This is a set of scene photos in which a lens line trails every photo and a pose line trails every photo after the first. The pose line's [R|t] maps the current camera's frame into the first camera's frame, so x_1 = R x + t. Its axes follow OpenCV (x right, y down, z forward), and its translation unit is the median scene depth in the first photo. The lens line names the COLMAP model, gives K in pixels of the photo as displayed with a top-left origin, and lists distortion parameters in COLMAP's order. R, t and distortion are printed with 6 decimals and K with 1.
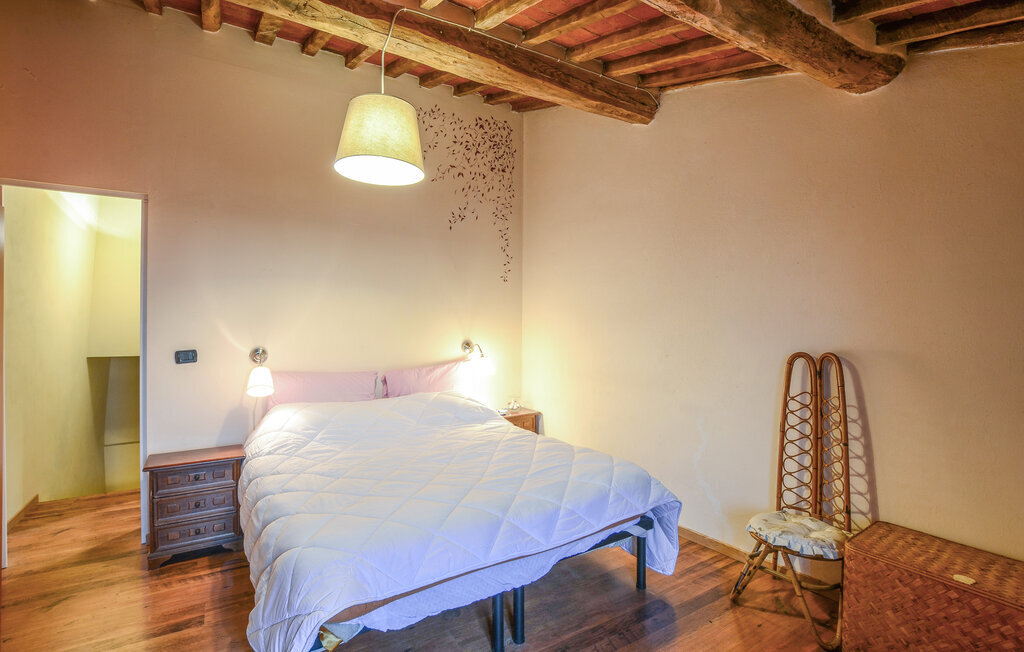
lens RADIAL K [[478.0, 0, 504.1], [0, 478.0, 315.9], [0, 0, 1]] dist [-0.023716, 0.004105]
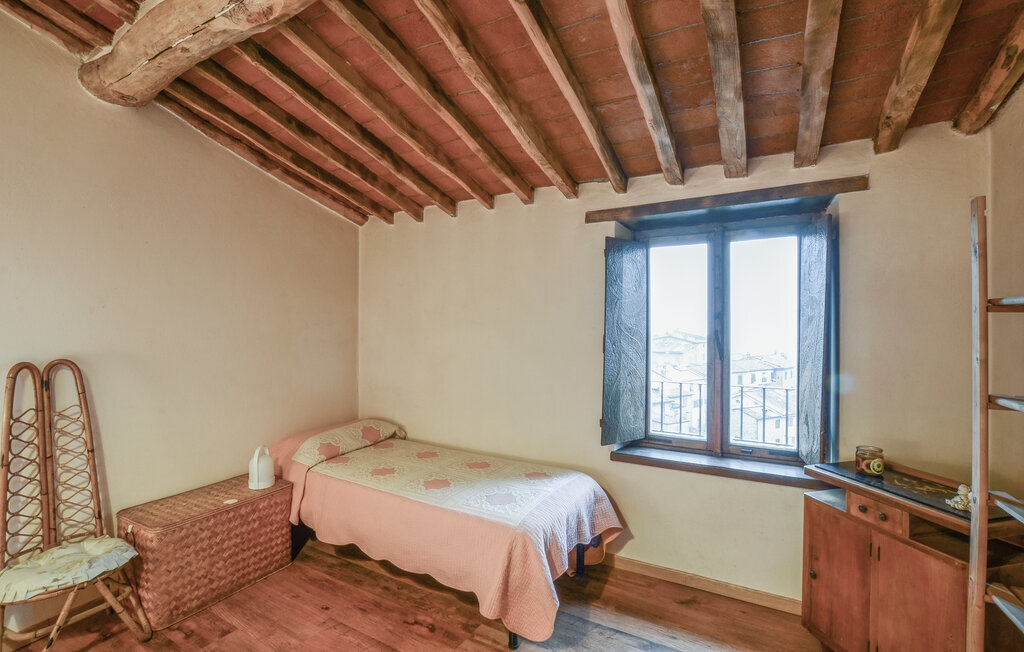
lens RADIAL K [[465.2, 0, 521.4], [0, 465.2, 322.7], [0, 0, 1]] dist [-0.020647, 0.000322]
pose [[-0.496908, 0.005611, 0.867785, -0.482108], [-0.006887, 0.999922, -0.010409, 0.009455], [-0.867776, -0.011149, -0.496830, 0.627894]]
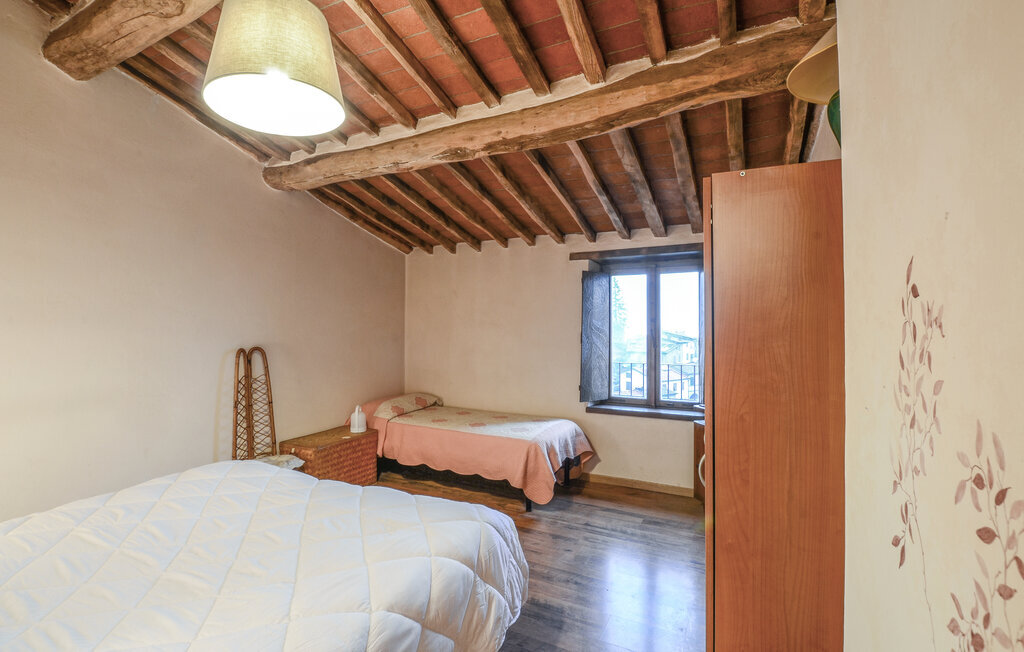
lens RADIAL K [[478.0, 0, 504.1], [0, 478.0, 315.9], [0, 0, 1]] dist [-0.023716, 0.004105]
pose [[-0.497481, 0.018403, 0.867279, -0.984507], [-0.006402, 0.999670, -0.024884, 0.010388], [-0.867451, -0.017932, -0.497199, 1.015799]]
